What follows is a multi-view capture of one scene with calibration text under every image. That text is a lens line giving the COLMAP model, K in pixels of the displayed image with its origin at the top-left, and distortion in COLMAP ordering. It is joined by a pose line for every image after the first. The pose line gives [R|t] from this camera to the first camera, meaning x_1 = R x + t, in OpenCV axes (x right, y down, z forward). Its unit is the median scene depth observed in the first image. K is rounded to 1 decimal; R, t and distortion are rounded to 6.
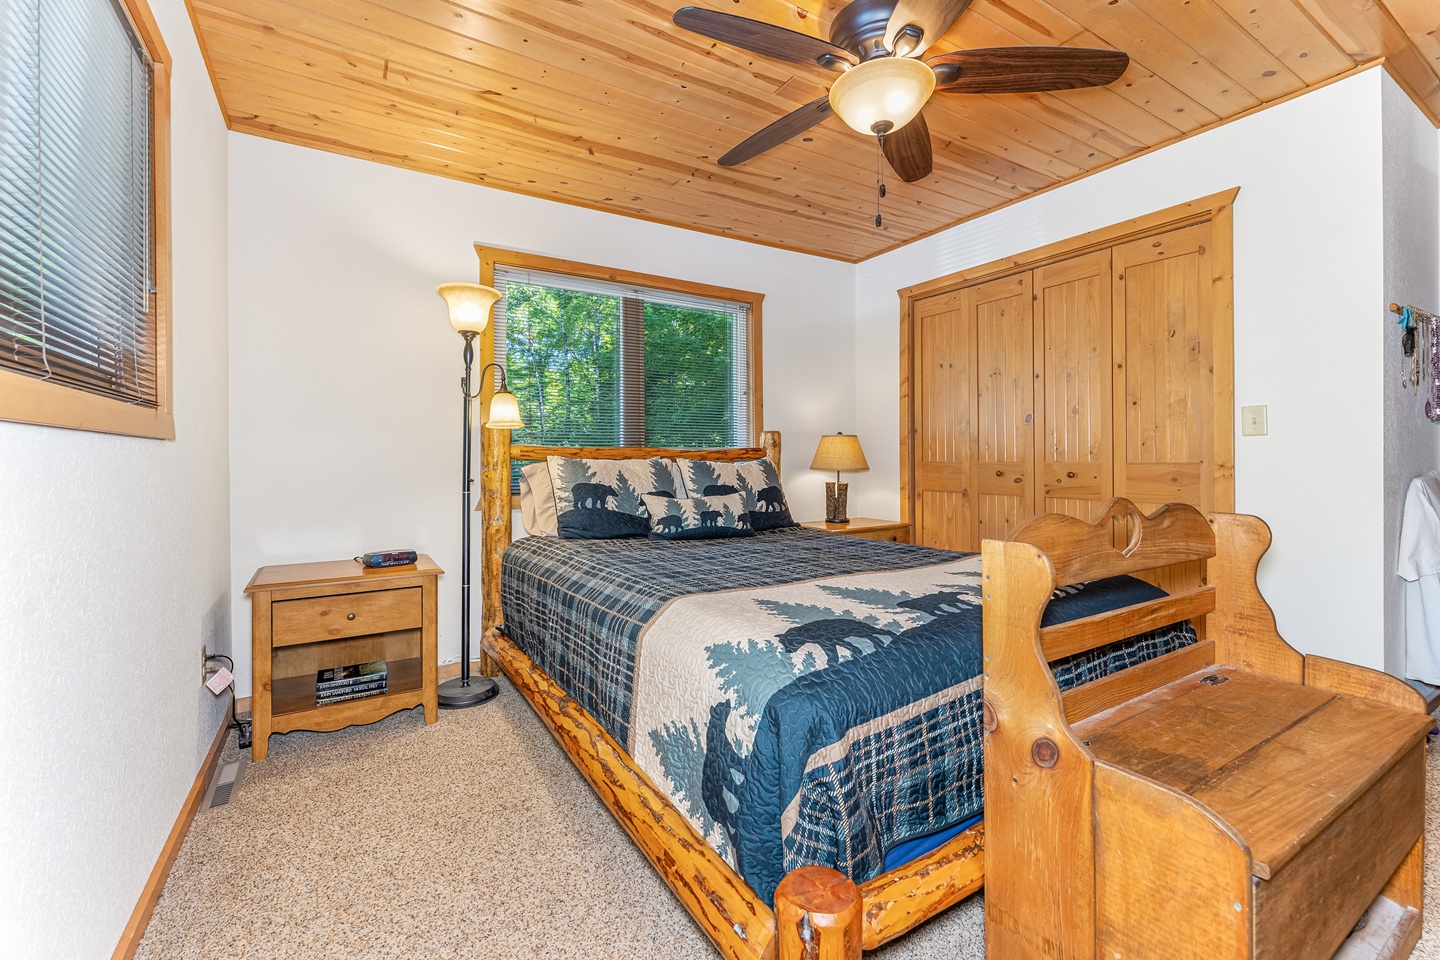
lens RADIAL K [[588.5, 0, 716.5], [0, 588.5, 458.8], [0, 0, 1]] dist [-0.001377, -0.000093]
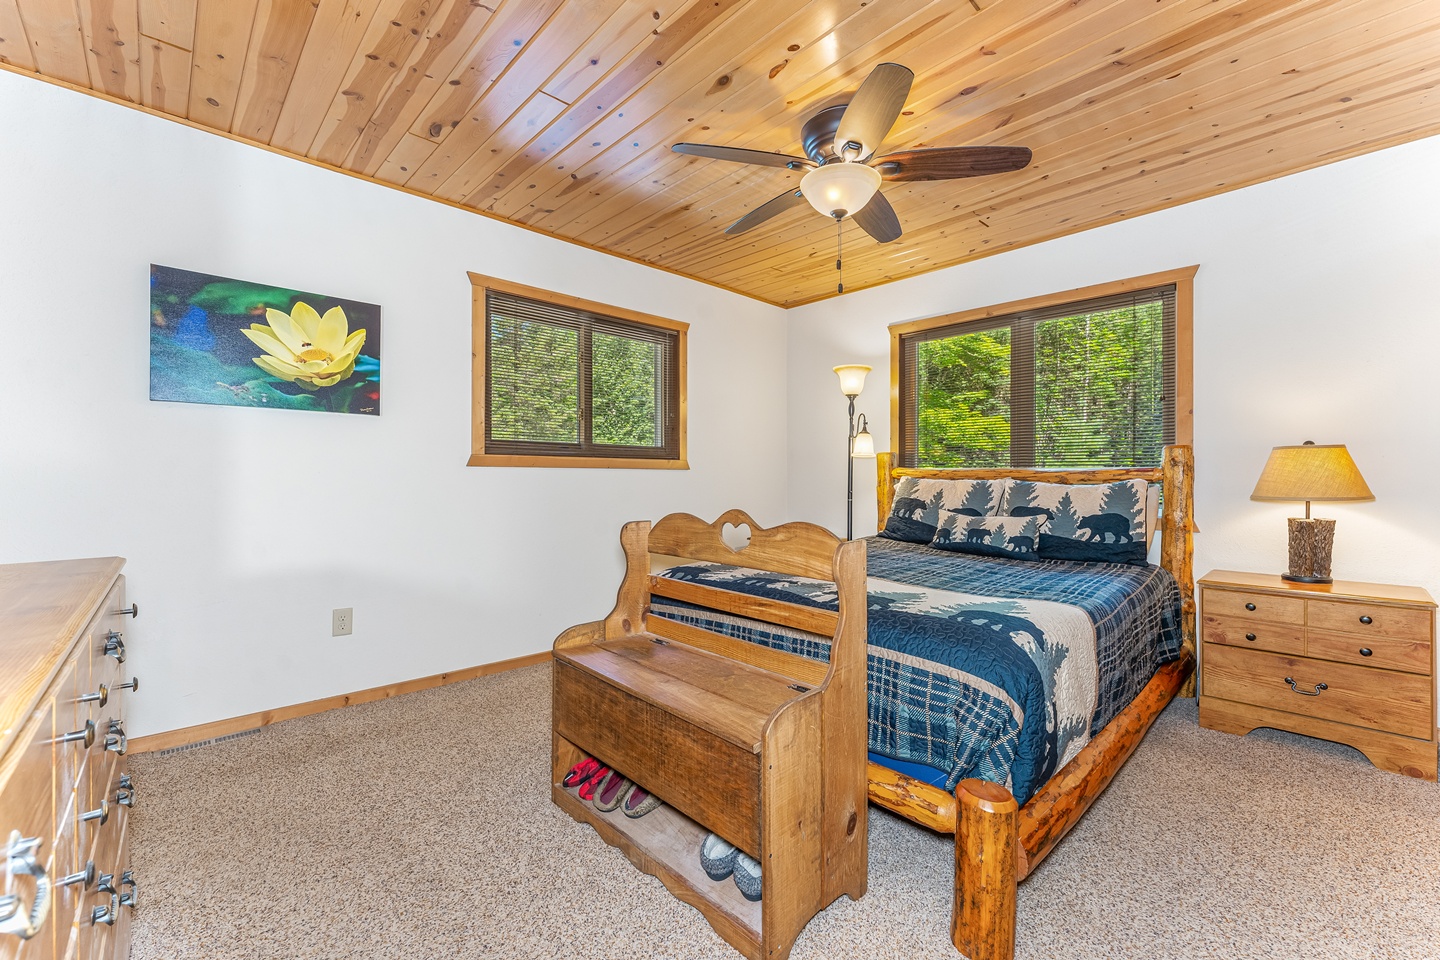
lens RADIAL K [[593.0, 0, 720.0], [0, 593.0, 480.0], [0, 0, 1]] dist [0.000125, 0.000036]
pose [[0.221816, 0.009653, -0.975041, 0.952264], [-0.005202, 0.999948, 0.008716, -0.006488], [0.975075, 0.003139, 0.221855, 0.313727]]
